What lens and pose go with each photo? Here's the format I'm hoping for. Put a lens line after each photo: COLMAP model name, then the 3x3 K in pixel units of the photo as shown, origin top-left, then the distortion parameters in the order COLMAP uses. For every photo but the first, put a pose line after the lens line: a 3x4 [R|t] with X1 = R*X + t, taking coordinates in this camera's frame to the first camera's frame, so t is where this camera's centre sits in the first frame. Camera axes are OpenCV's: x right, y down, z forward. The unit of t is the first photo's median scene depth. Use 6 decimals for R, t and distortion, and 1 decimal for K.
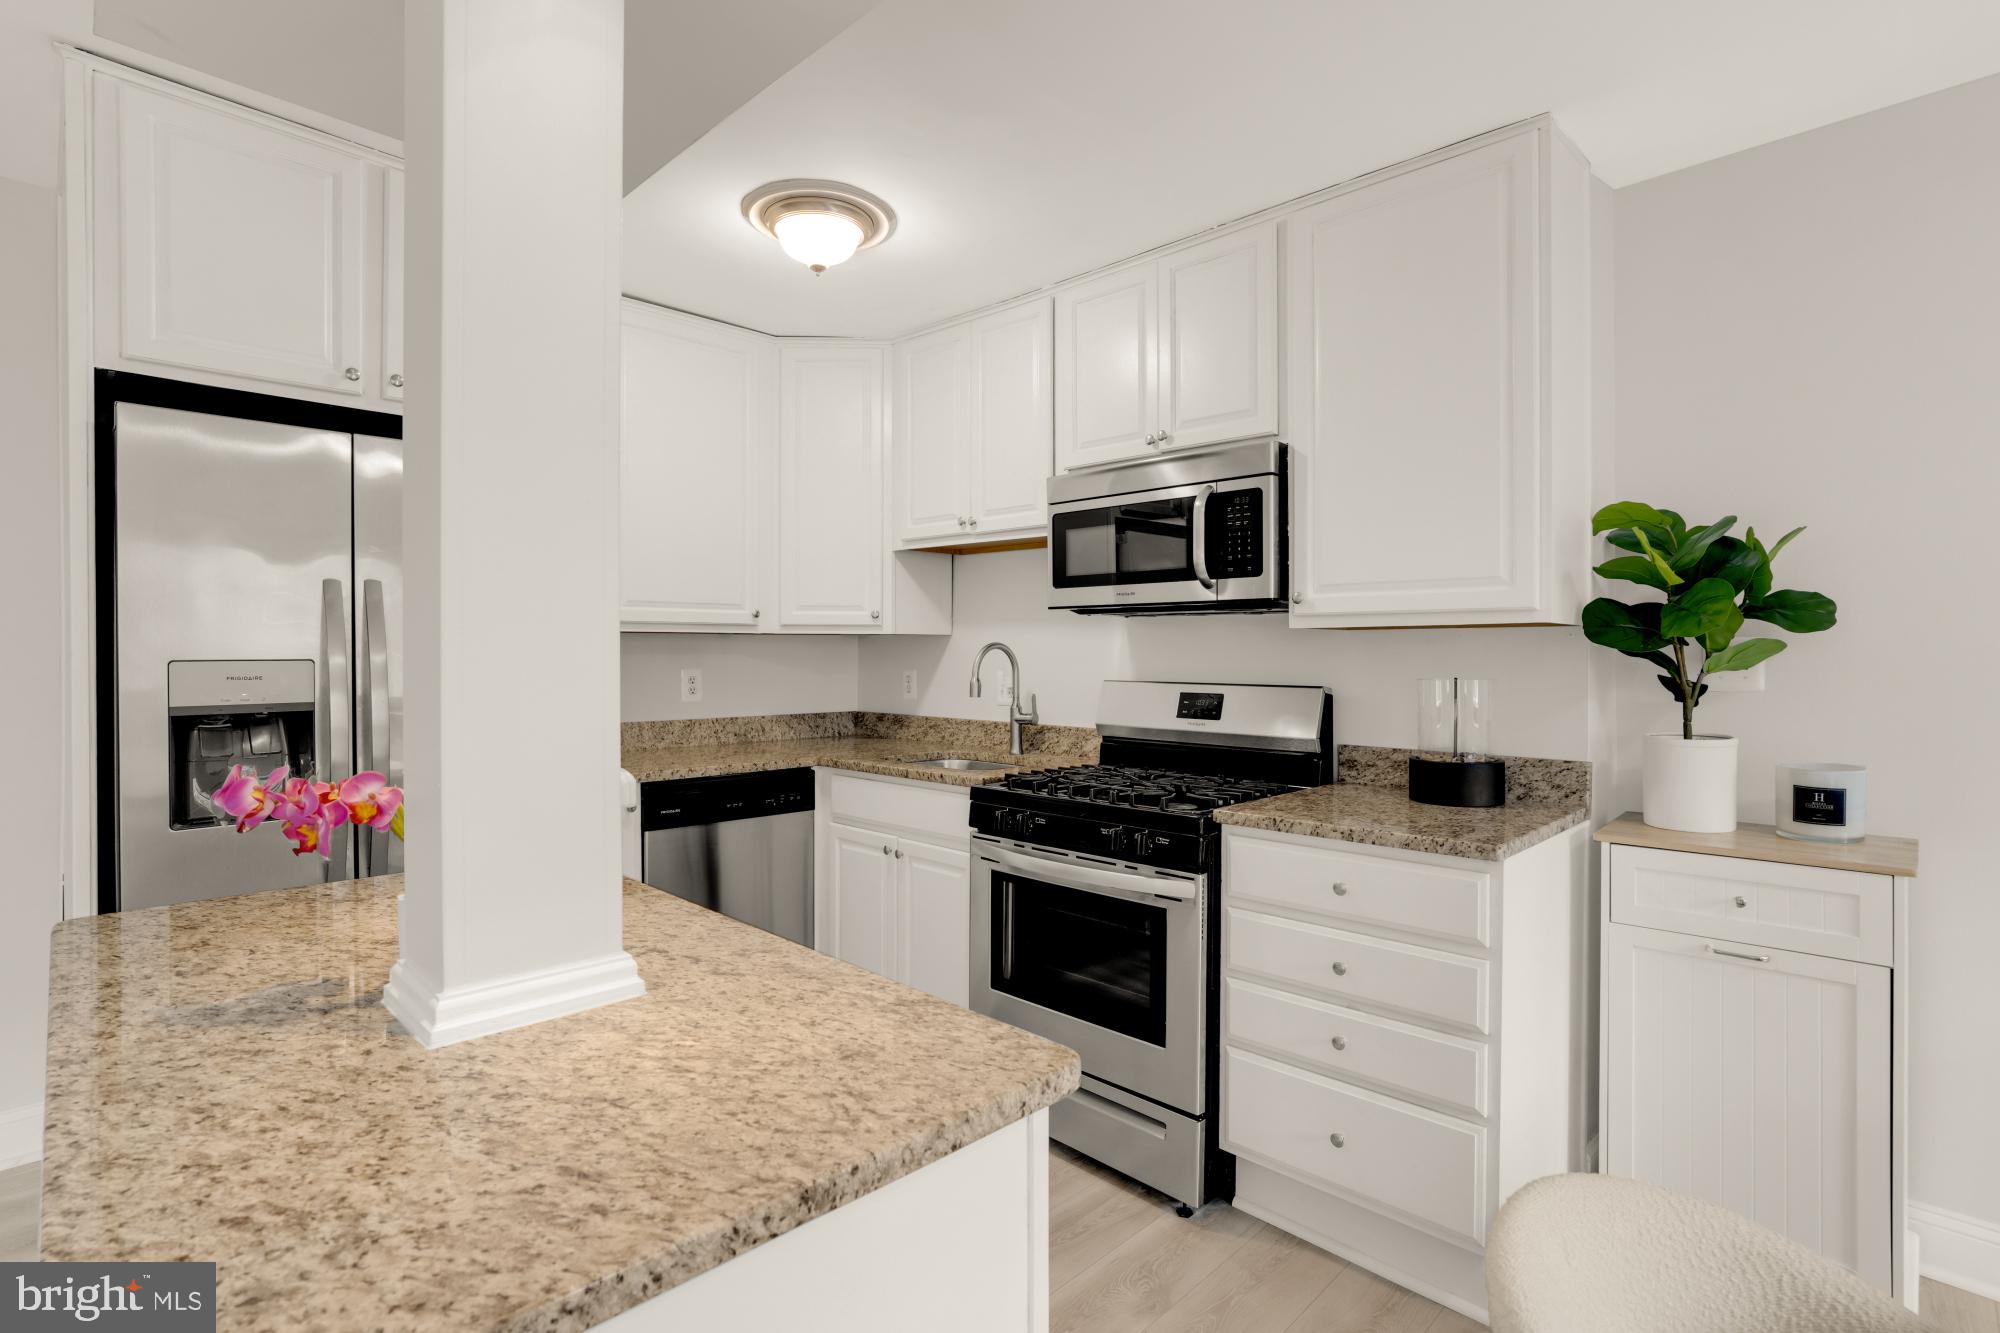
lens RADIAL K [[962.9, 0, 975.7], [0, 962.9, 650.9], [0, 0, 1]] dist [-0.037943, 0.015887]
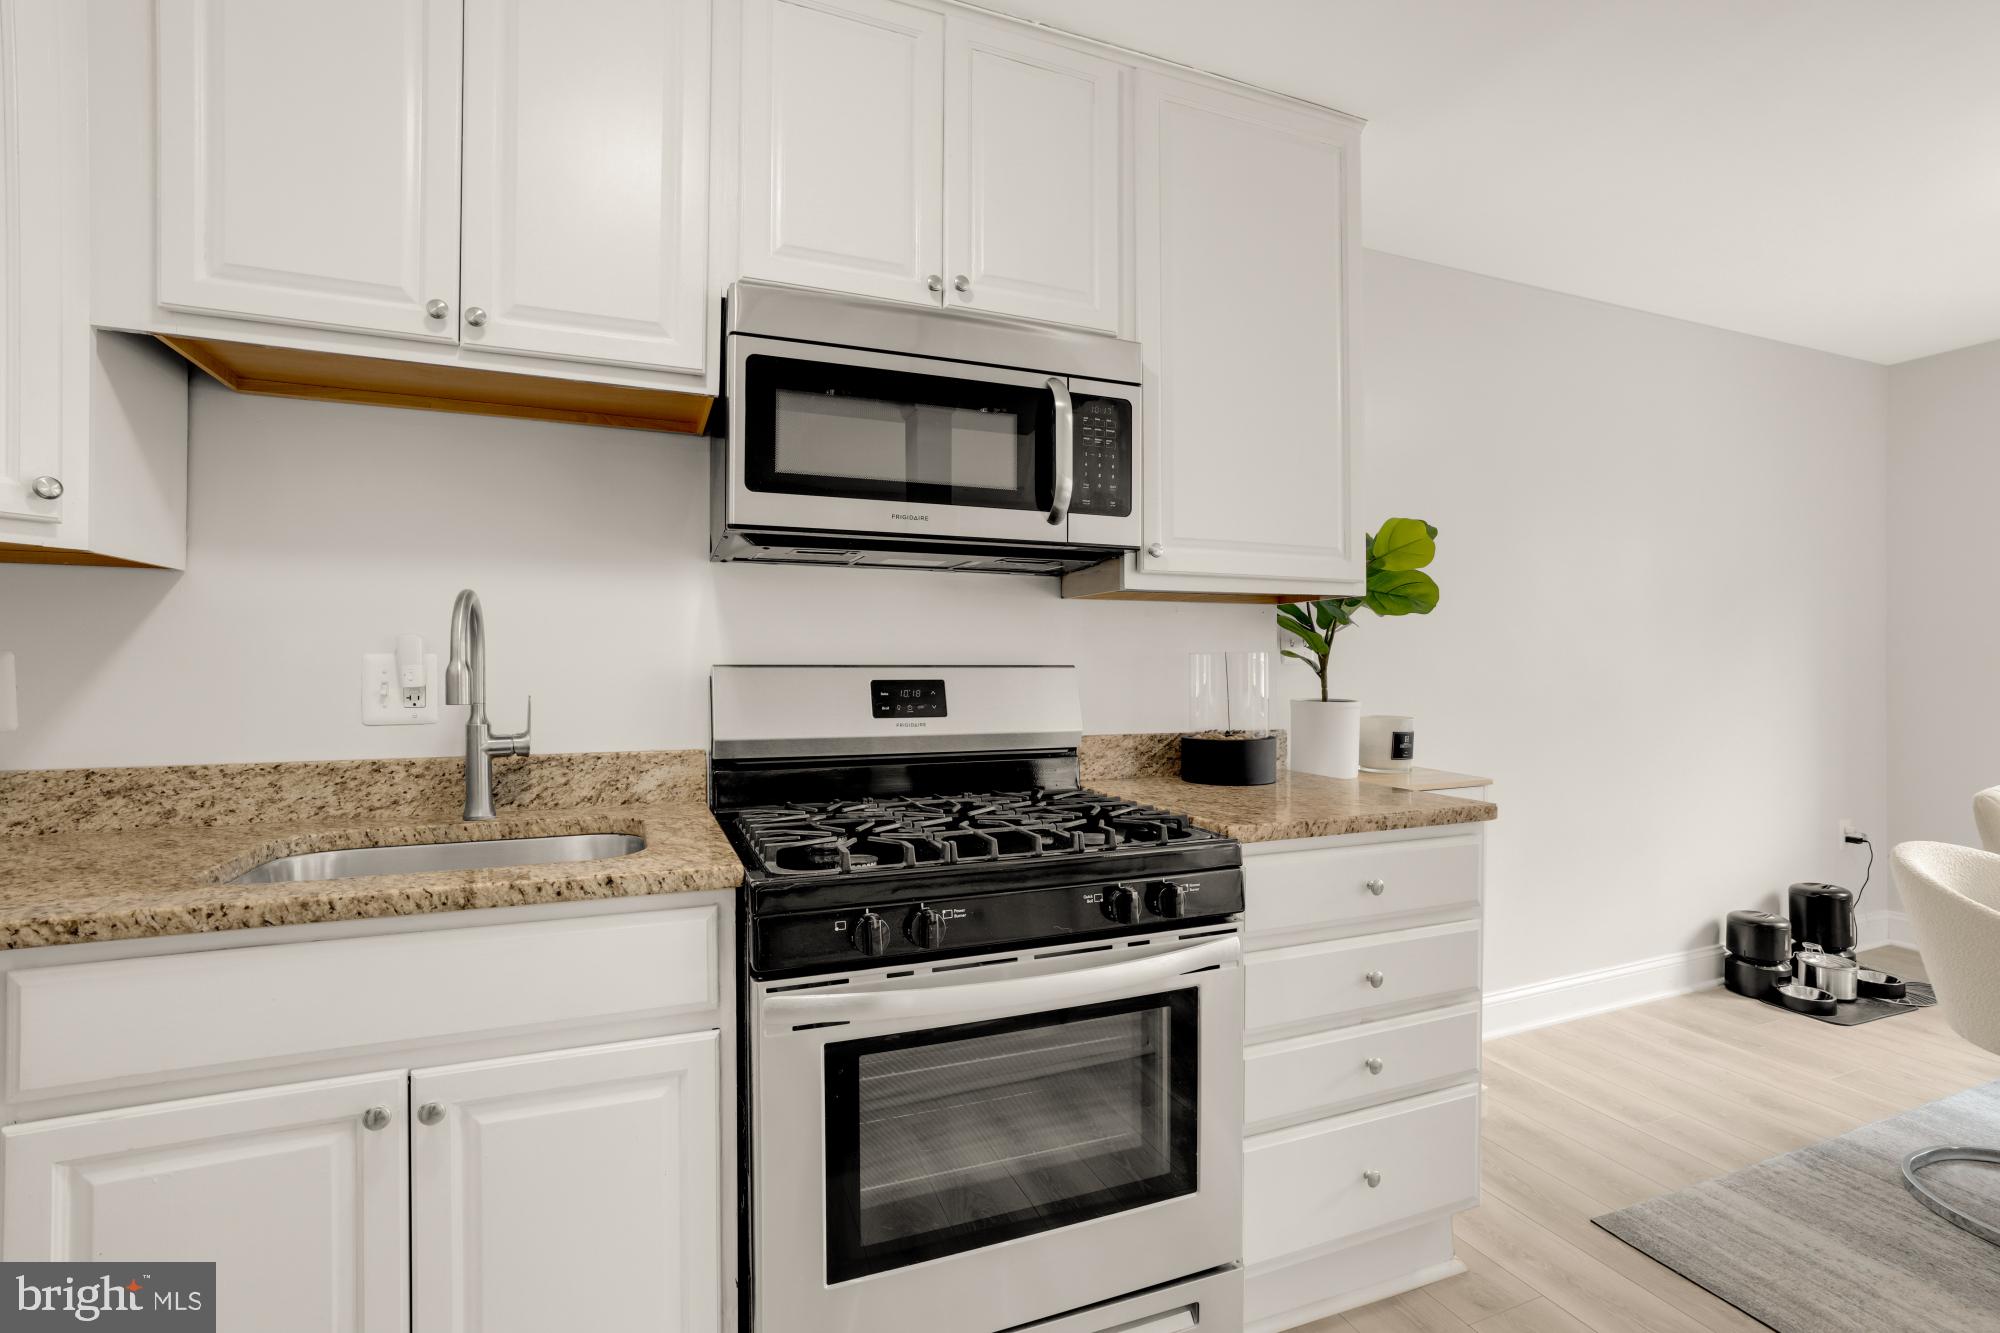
lens RADIAL K [[921.9, 0, 995.3], [0, 921.9, 671.2], [0, 0, 1]] dist [-0.028124, 0.008887]
pose [[0.377788, -0.005065, 0.925878, -0.406999], [-0.000655, 0.999983, 0.005738, 0.039267], [-0.925892, -0.002774, 0.377779, 0.799871]]
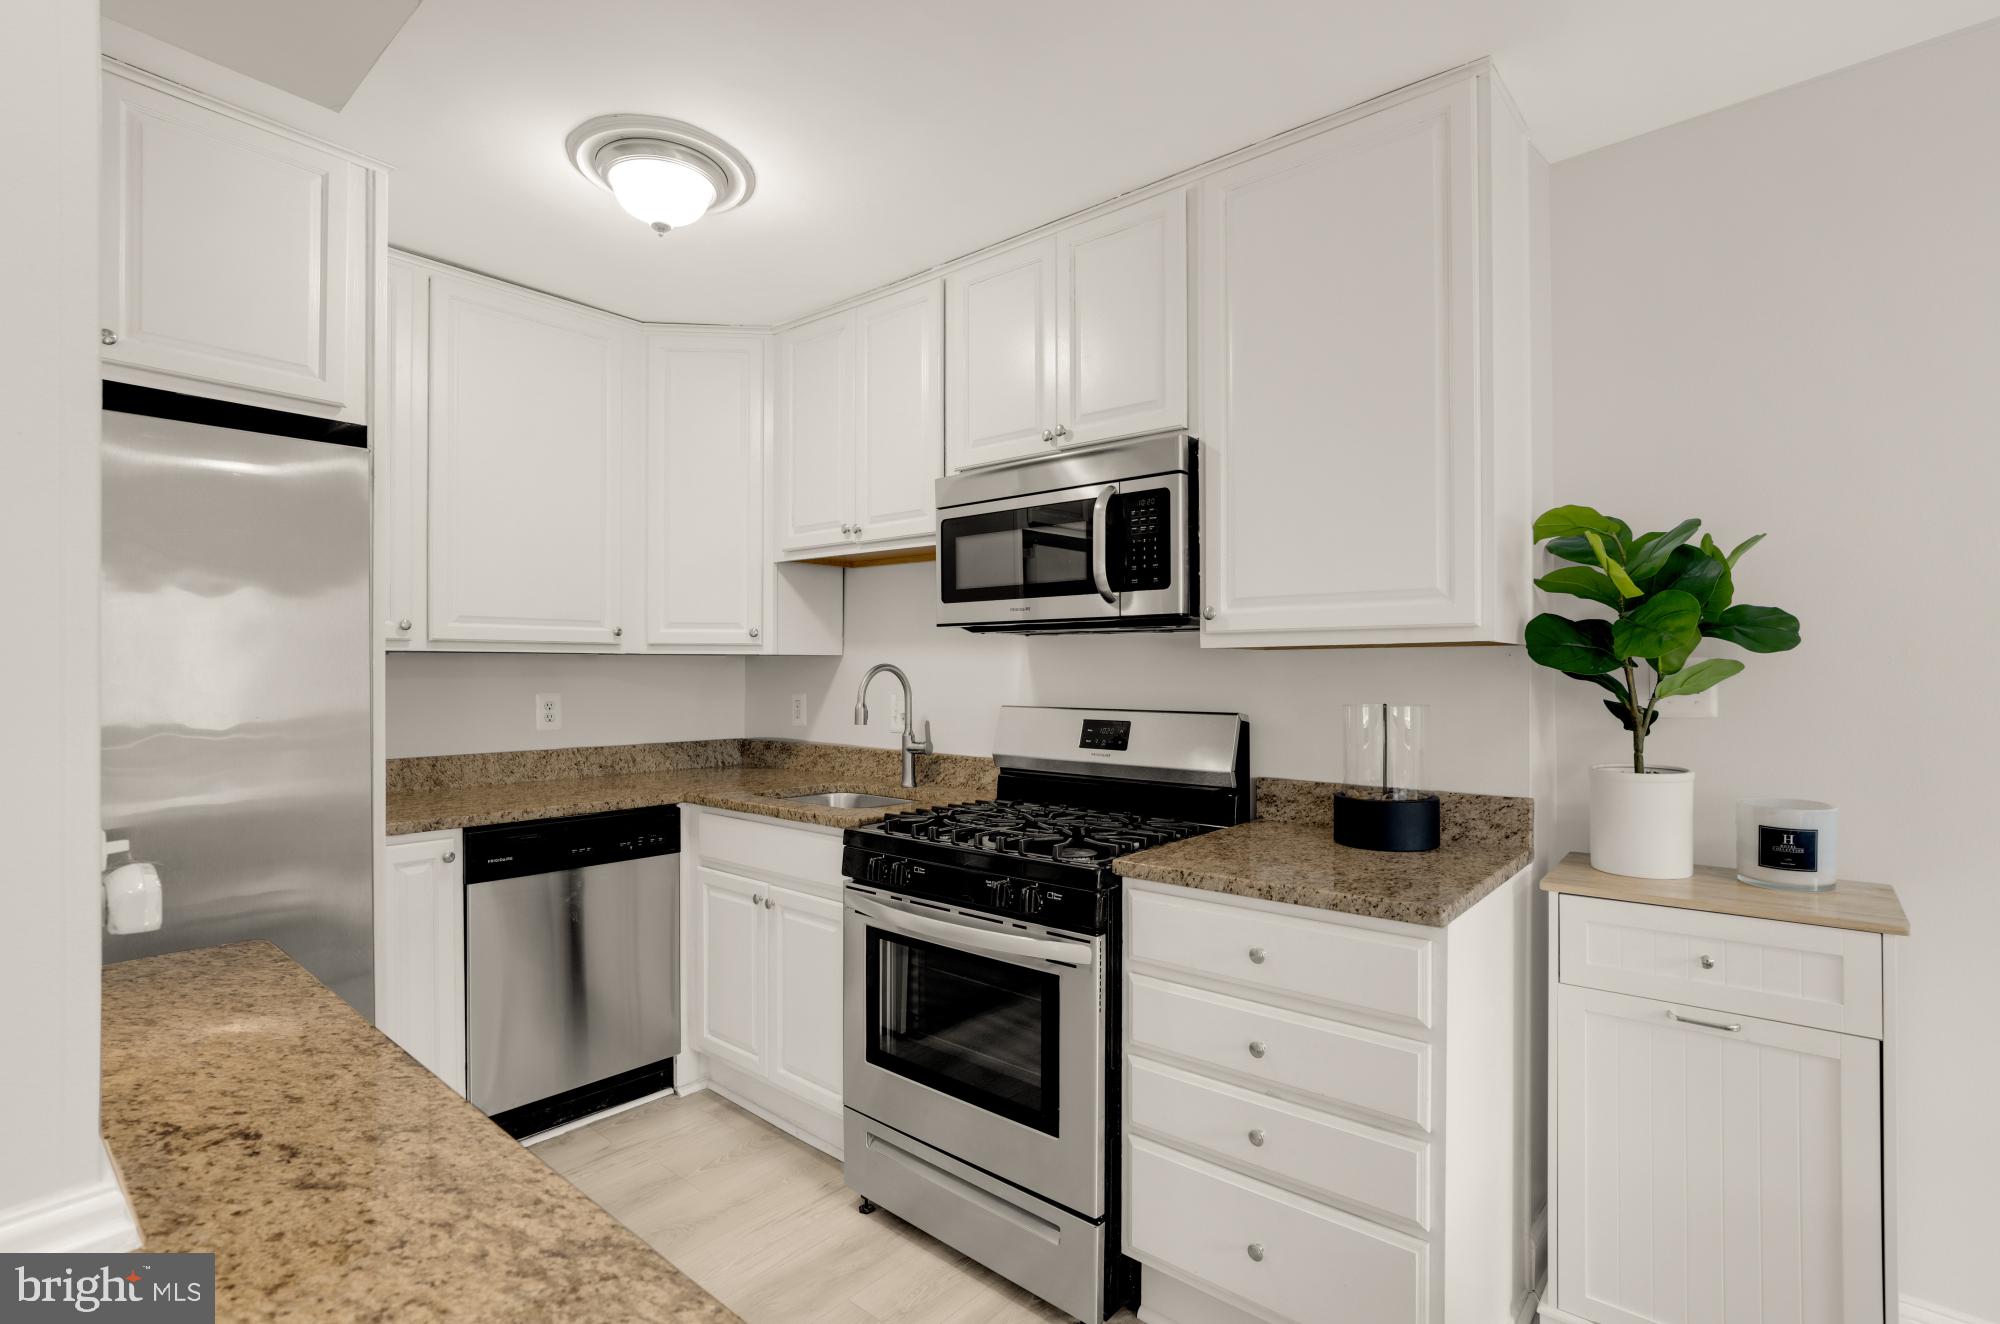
lens RADIAL K [[939.8, 0, 987.8], [0, 939.8, 665.6], [0, 0, 1]] dist [-0.027080, 0.006752]
pose [[0.996563, -0.000799, 0.082836, 0.059674], [0.001269, 0.999983, -0.005618, -0.002622], [-0.082830, 0.005704, 0.996547, 0.153707]]
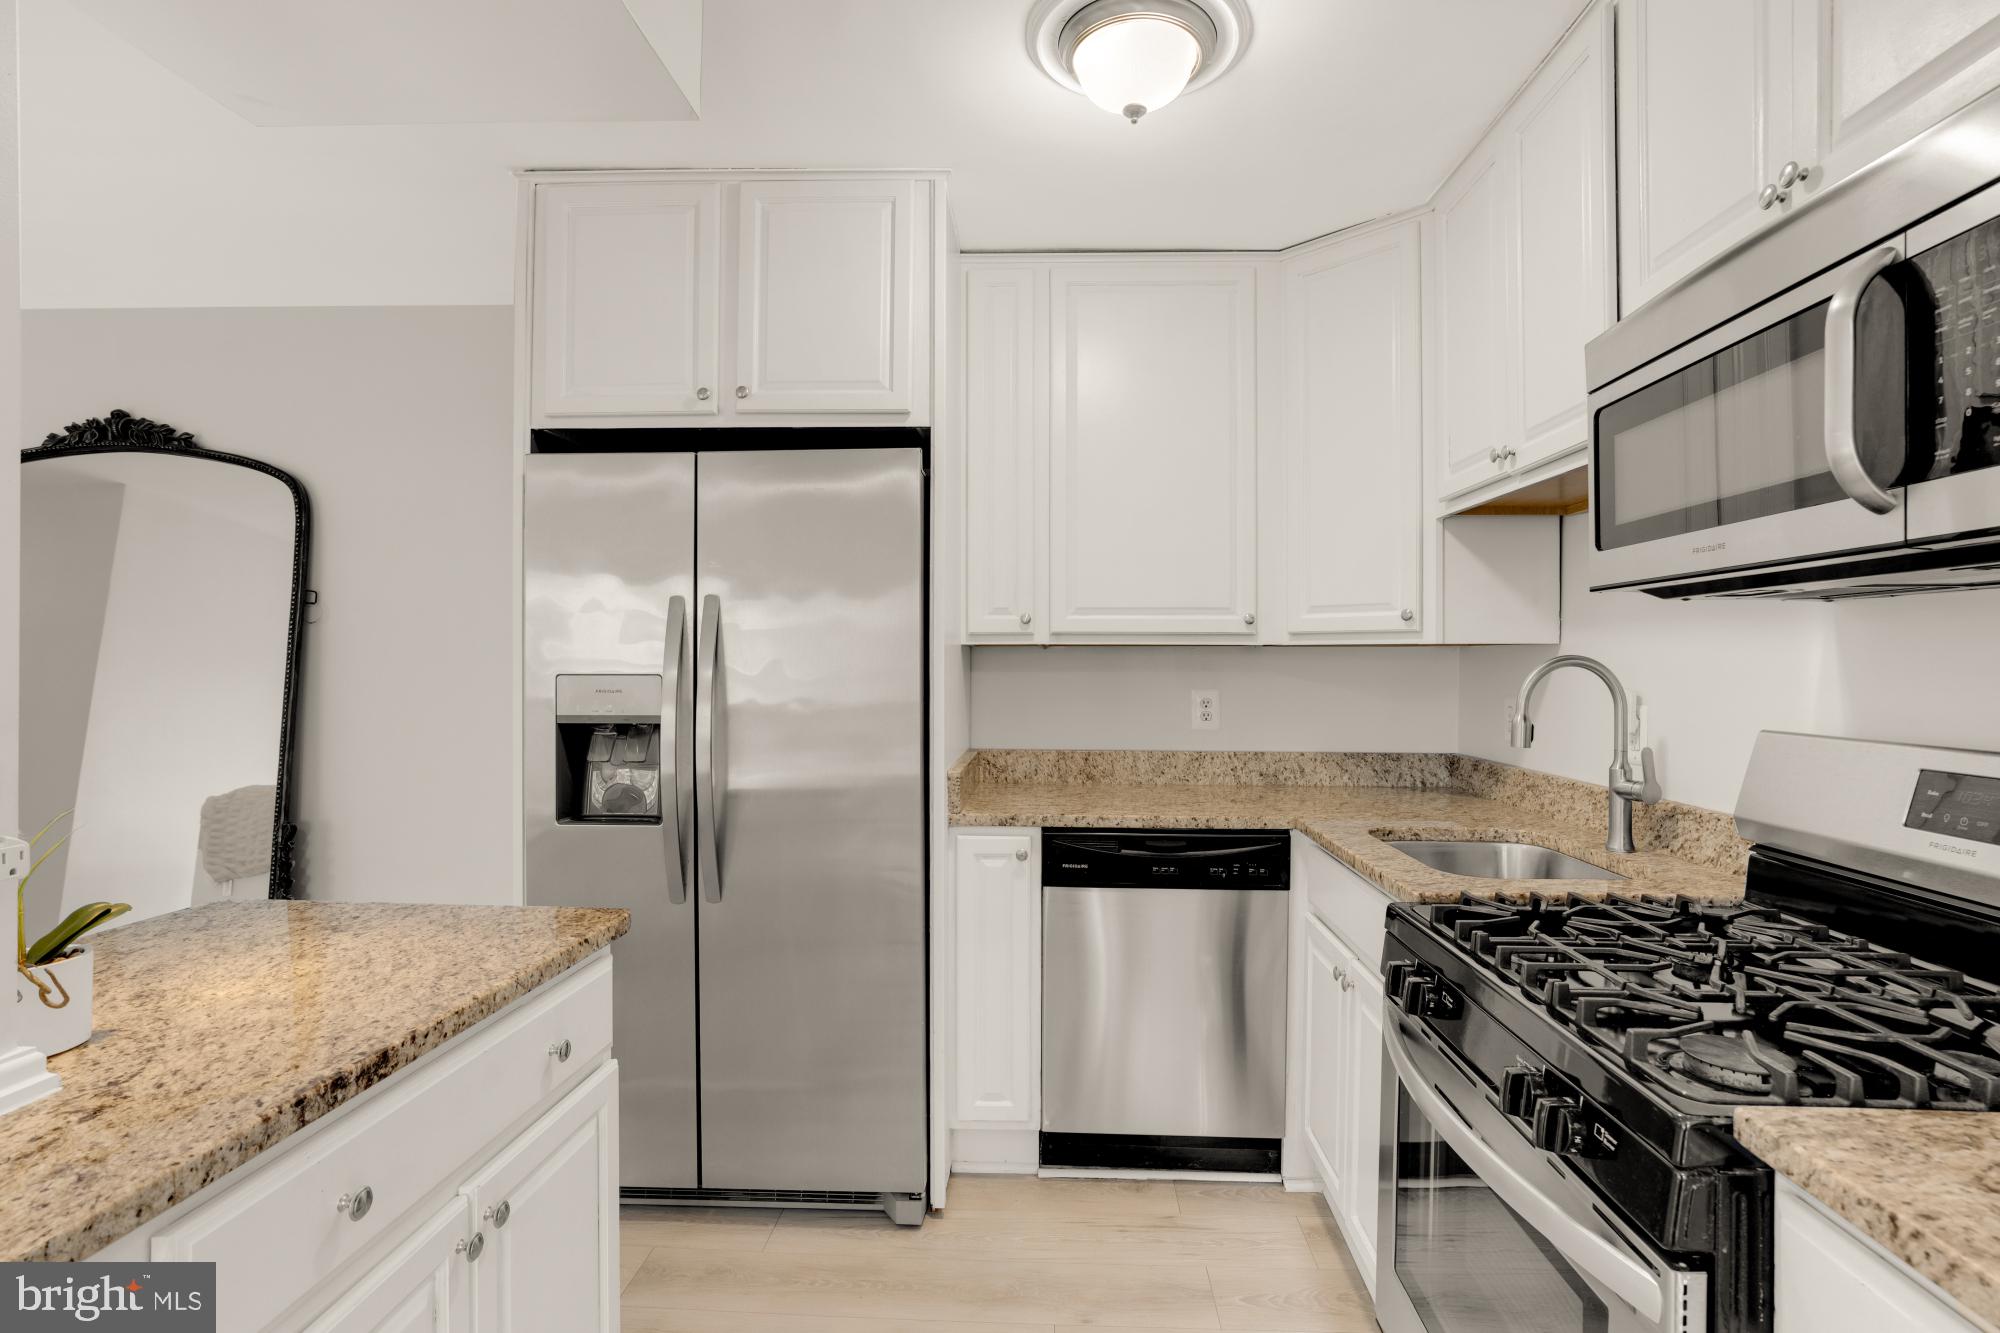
lens RADIAL K [[962.9, 0, 1008.7], [0, 962.9, 663.6], [0, 0, 1]] dist [-0.037943, 0.015887]
pose [[0.682723, 0.000804, -0.730677, 0.285578], [-0.002992, 0.999994, -0.001695, -0.002236], [0.730671, 0.003344, 0.682721, 0.487711]]
